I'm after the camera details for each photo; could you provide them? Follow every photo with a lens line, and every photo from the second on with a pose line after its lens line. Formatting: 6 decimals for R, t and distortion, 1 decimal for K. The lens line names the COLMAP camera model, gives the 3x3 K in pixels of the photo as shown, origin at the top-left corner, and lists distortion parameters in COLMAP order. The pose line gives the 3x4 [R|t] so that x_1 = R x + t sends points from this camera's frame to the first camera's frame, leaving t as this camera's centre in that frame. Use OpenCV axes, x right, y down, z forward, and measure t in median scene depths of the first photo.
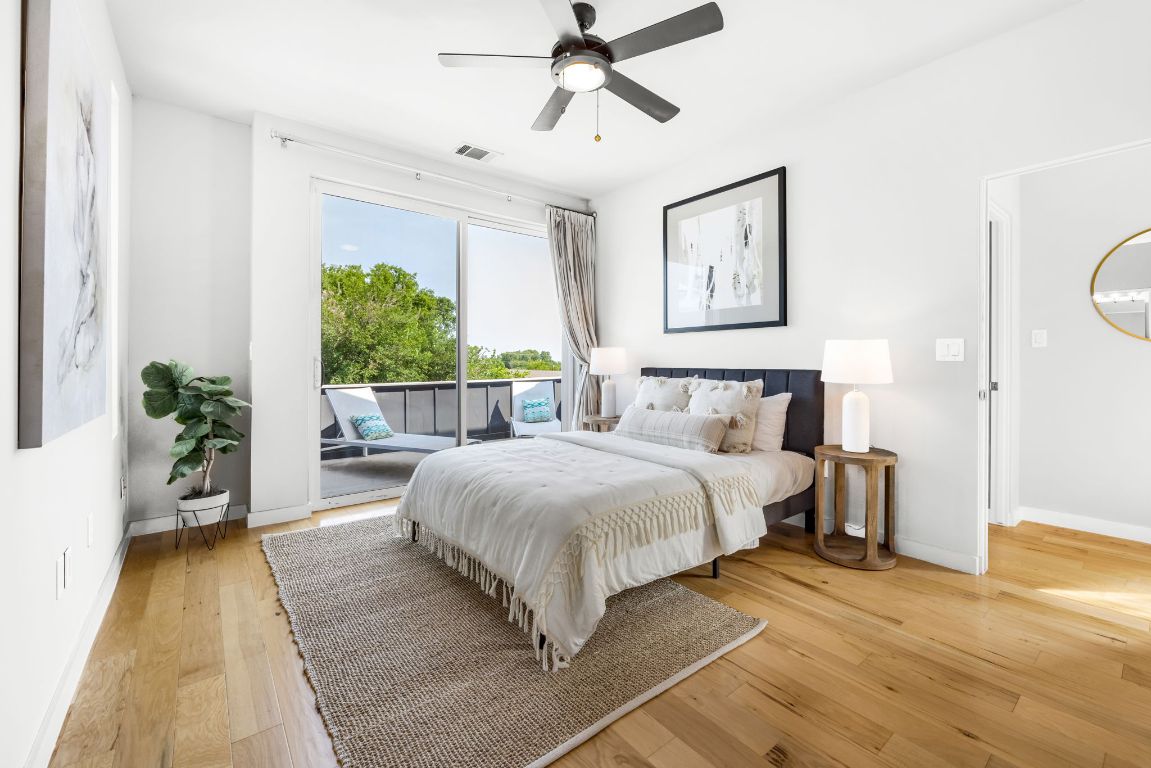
lens RADIAL K [[481.0, 0, 576.3], [0, 481.0, 361.9], [0, 0, 1]] dist [0.001817, 0.000403]
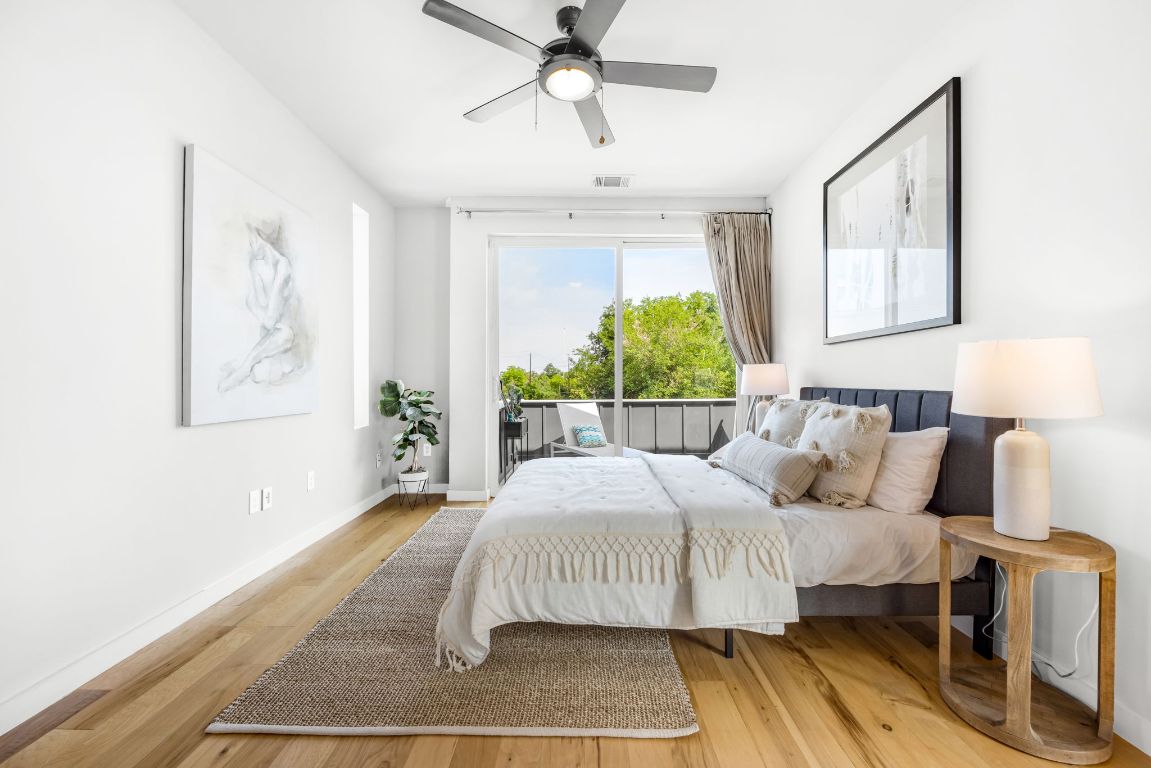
lens RADIAL K [[455.8, 0, 576.7], [0, 455.8, 383.4], [0, 0, 1]] dist [0.000589, 0.000522]
pose [[0.784660, 0.003993, -0.619913, 0.455991], [-0.001014, 0.999986, 0.005158, 0.002482], [0.619925, -0.003419, 0.784654, 0.223621]]
